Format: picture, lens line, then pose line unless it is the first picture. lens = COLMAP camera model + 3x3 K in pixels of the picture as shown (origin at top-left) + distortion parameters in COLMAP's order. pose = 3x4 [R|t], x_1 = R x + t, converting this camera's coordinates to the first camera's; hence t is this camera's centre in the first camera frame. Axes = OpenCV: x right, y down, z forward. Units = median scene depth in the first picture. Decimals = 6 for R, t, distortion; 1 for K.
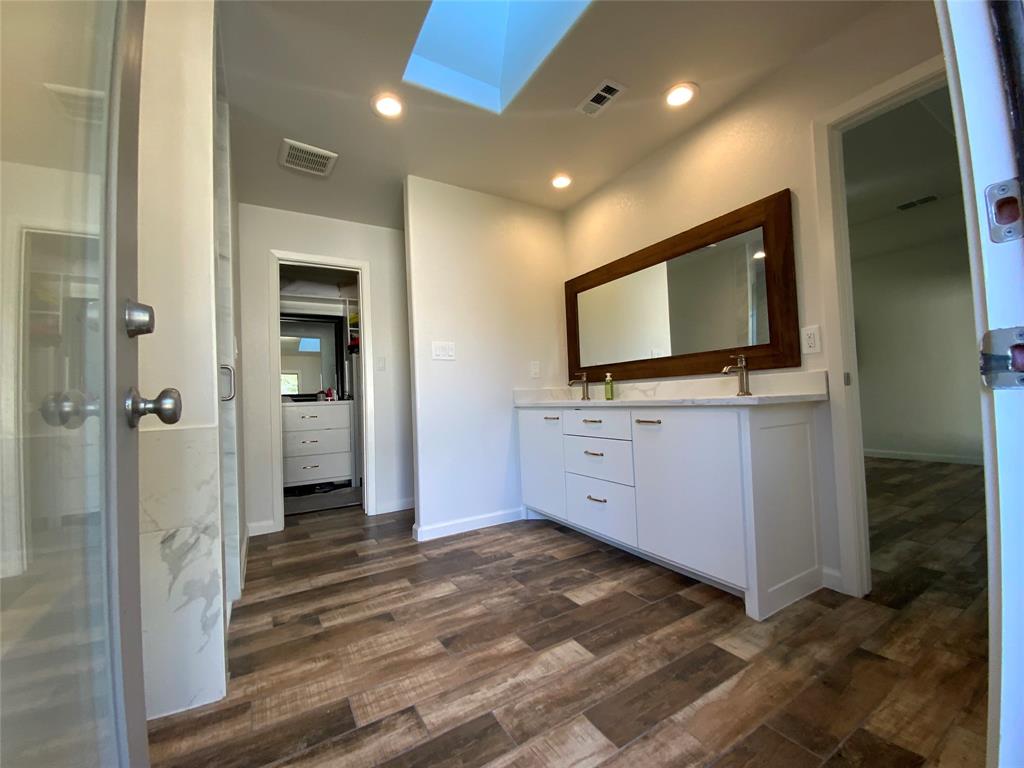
lens RADIAL K [[413.2, 0, 516.5], [0, 413.2, 386.1], [0, 0, 1]] dist [0.021308, -0.018147]
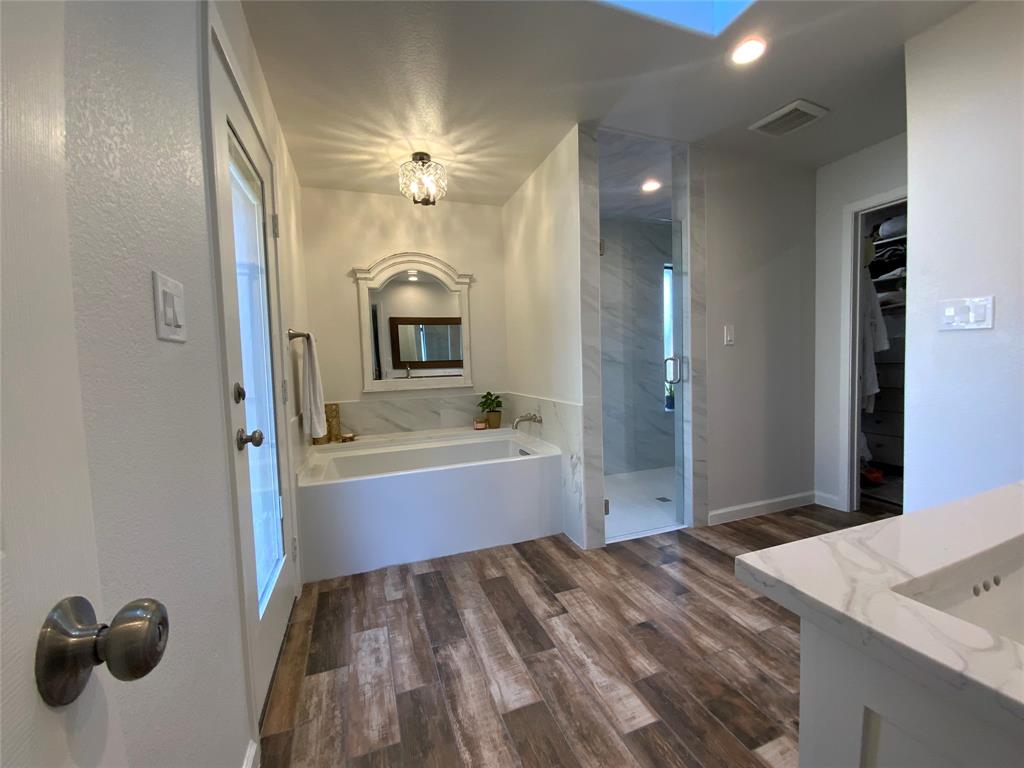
lens RADIAL K [[413.2, 0, 516.5], [0, 413.2, 386.1], [0, 0, 1]] dist [0.021308, -0.018147]
pose [[-0.186546, 0.101058, -0.977235, 1.026828], [0.077869, 0.993087, 0.087832, -0.168015], [0.979355, -0.059711, -0.193125, 1.009522]]
